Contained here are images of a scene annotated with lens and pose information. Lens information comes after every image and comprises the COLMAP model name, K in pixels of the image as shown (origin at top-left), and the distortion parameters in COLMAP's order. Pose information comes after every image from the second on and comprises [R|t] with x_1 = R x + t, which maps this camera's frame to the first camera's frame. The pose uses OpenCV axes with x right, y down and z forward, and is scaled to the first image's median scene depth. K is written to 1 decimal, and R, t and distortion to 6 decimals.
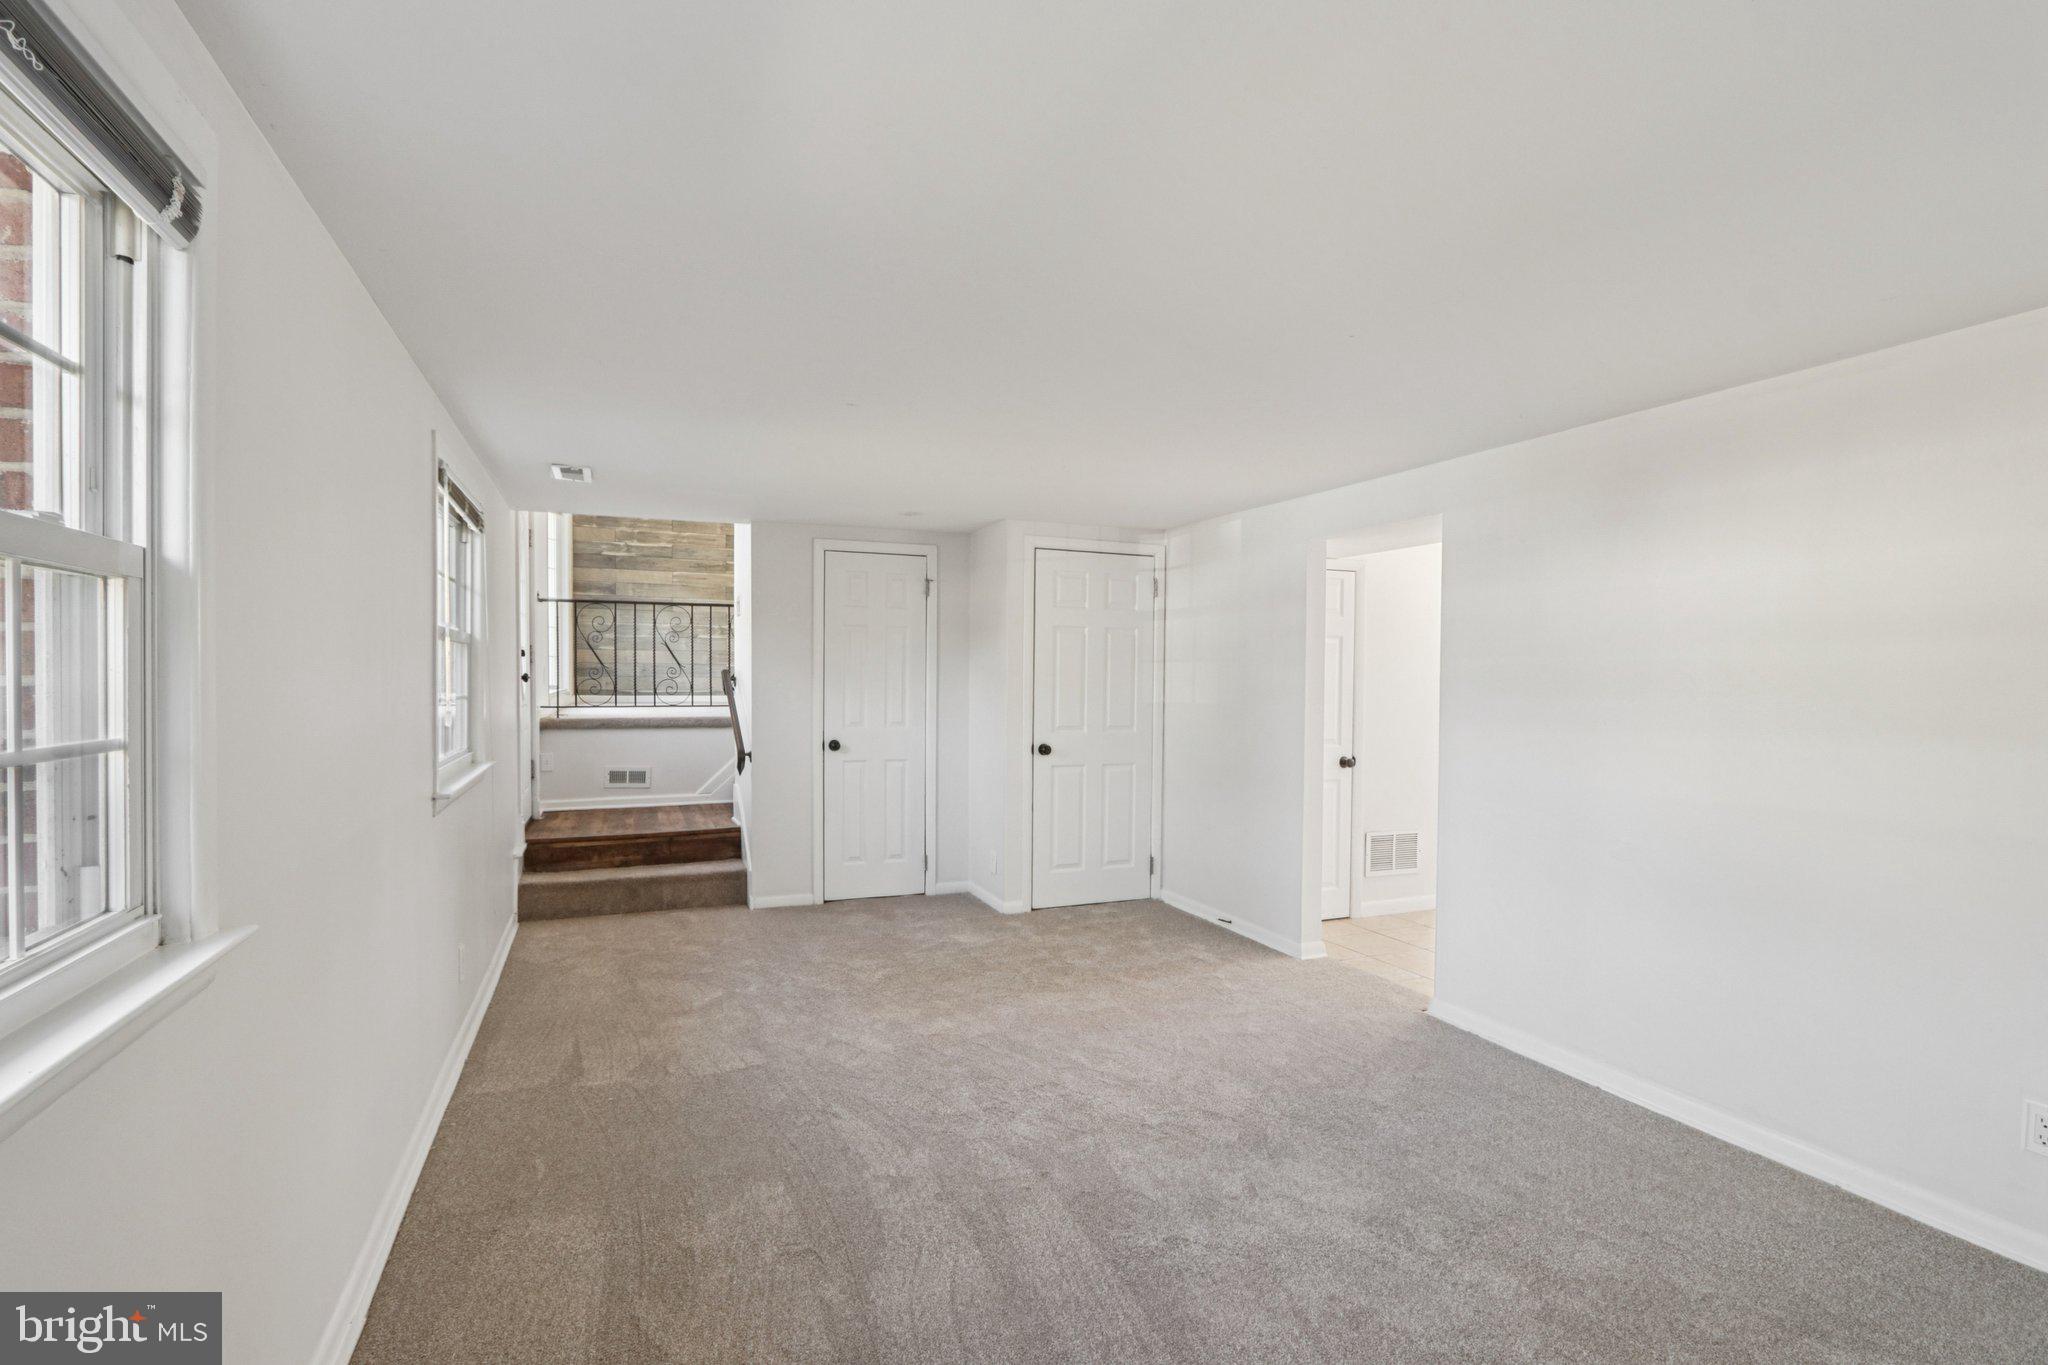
lens RADIAL K [[961.5, 0, 1022.5], [0, 961.5, 689.2], [0, 0, 1]] dist [-0.027443, 0.007114]
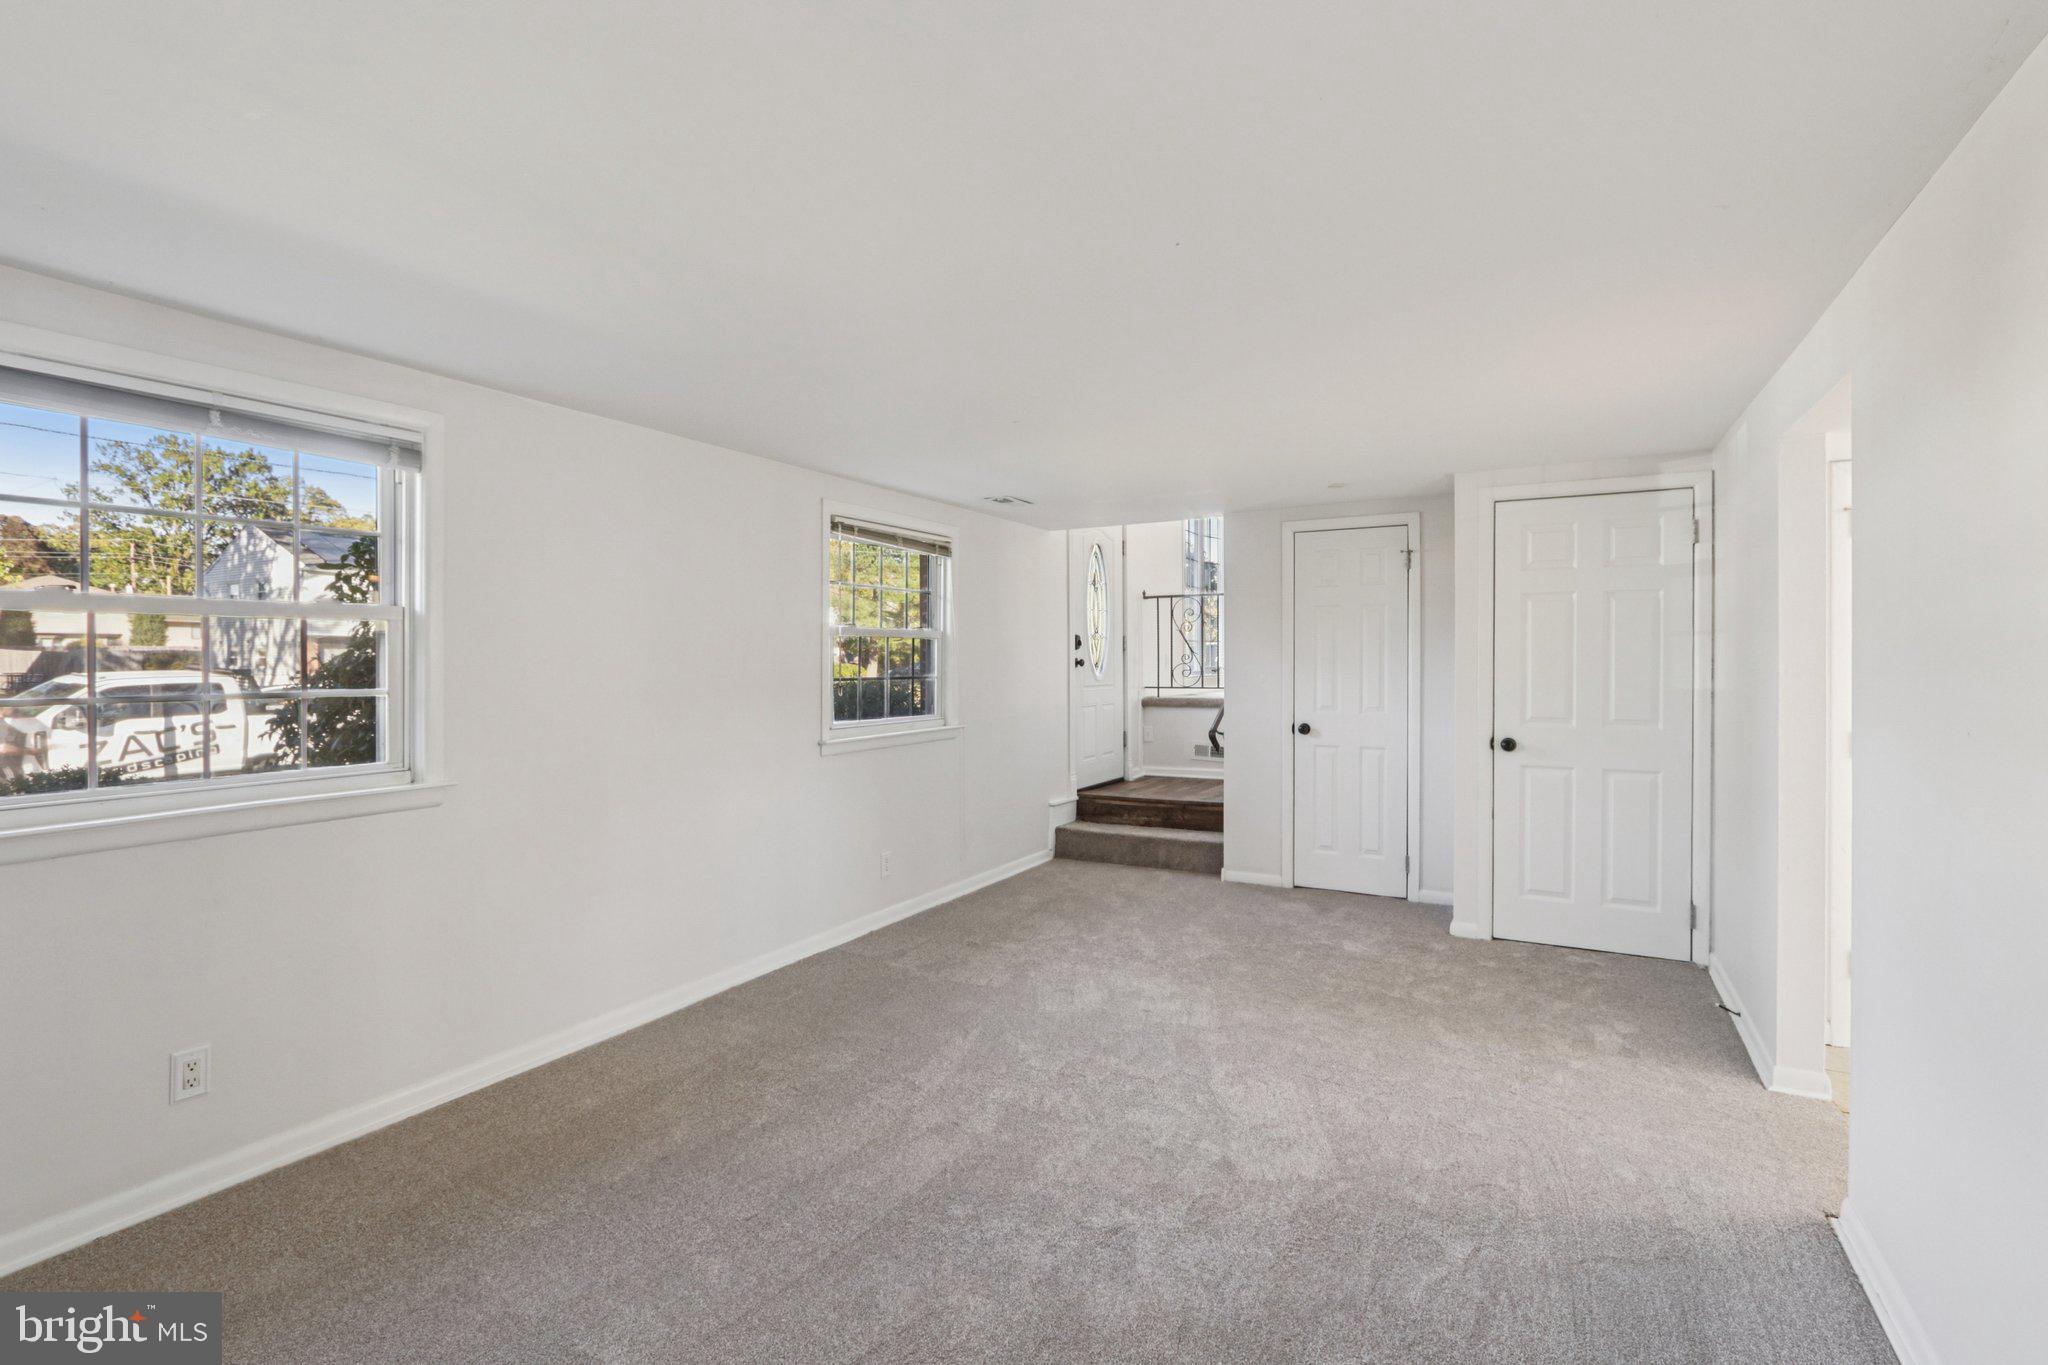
lens RADIAL K [[961.5, 0, 1029.1], [0, 961.5, 645.3], [0, 0, 1]] dist [-0.027443, 0.007114]
pose [[0.610152, -0.023540, -0.791934, 0.425185], [-0.000755, 0.999541, -0.030293, 0.002785], [0.792284, 0.019082, 0.609854, 0.181179]]
